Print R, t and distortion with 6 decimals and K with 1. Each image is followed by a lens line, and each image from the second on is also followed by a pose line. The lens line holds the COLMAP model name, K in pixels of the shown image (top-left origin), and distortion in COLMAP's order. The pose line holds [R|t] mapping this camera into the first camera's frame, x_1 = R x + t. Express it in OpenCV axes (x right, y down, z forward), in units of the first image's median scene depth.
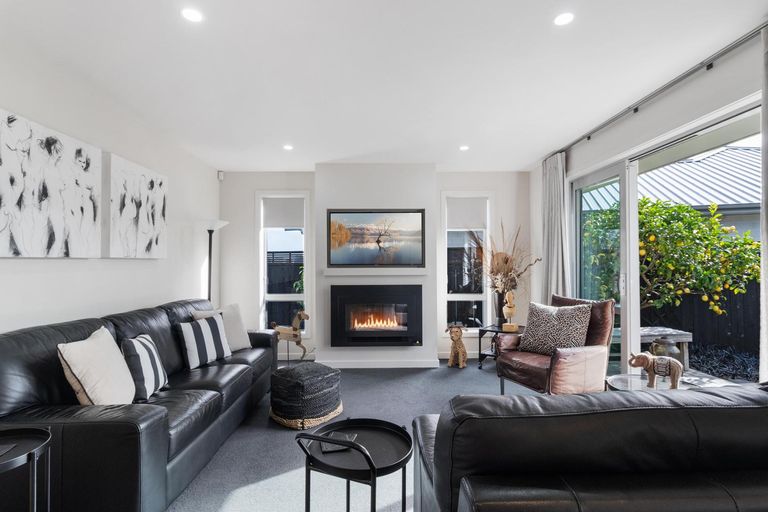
lens RADIAL K [[382.1, 0, 384.0], [0, 382.1, 256.0], [0, 0, 1]] dist [0.000213, -0.000112]
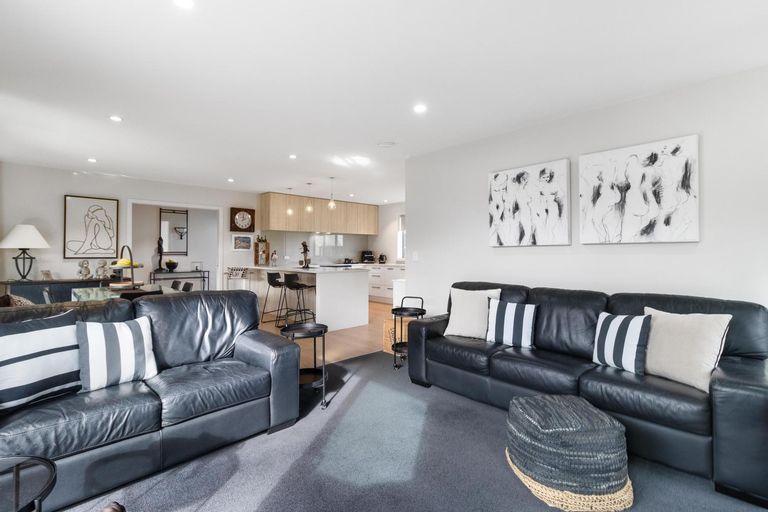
lens RADIAL K [[354.3, 0, 384.2], [0, 354.3, 250.7], [0, 0, 1]] dist [0.001397, 0.000142]
pose [[-0.734417, -0.002678, -0.678693, 0.455574], [0.017759, 0.999574, -0.023162, 0.038469], [0.678466, -0.029063, -0.734057, 1.305284]]
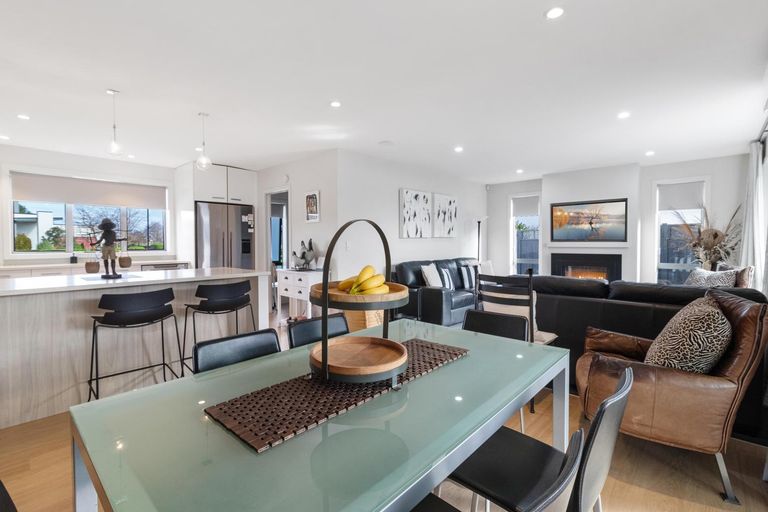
lens RADIAL K [[354.3, 0, 384.2], [0, 354.3, 250.7], [0, 0, 1]] dist [0.001397, 0.000142]
pose [[0.721268, 0.022182, -0.692301, 0.564080], [0.017034, 0.998617, 0.049744, -0.025328], [0.692446, -0.047671, 0.719893, -0.778512]]
